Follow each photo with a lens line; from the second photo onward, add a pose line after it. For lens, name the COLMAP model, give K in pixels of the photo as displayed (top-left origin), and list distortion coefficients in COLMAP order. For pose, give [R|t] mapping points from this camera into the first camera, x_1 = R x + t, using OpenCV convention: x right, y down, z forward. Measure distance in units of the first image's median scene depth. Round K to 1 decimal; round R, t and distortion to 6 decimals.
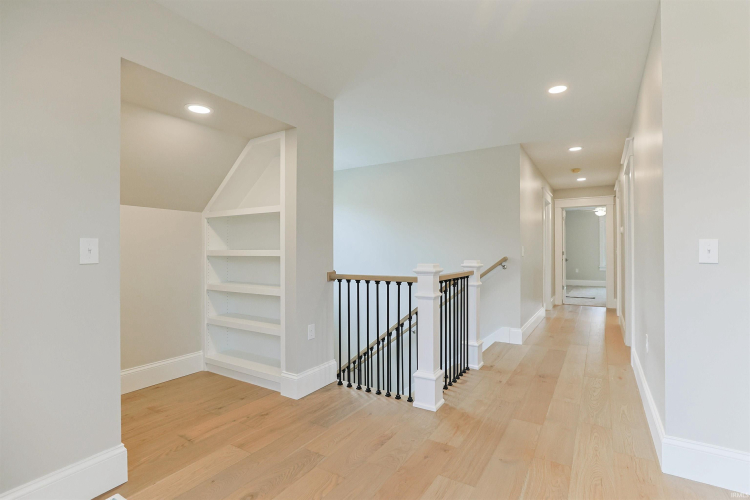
lens RADIAL K [[357.5, 0, 381.8], [0, 357.5, 249.2], [0, 0, 1]] dist [-0.001404, 0.001113]
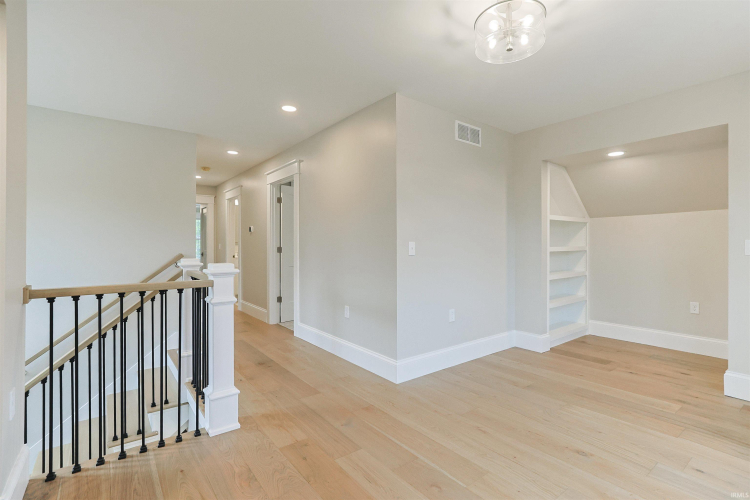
lens RADIAL K [[362.5, 0, 374.9], [0, 362.5, 246.4], [0, 0, 1]] dist [-0.001756, 0.000348]
pose [[0.373880, -0.002052, 0.927475, -0.542186], [-0.001535, 0.999995, 0.002831, -0.002365], [-0.927476, -0.002482, 0.373875, 0.337193]]
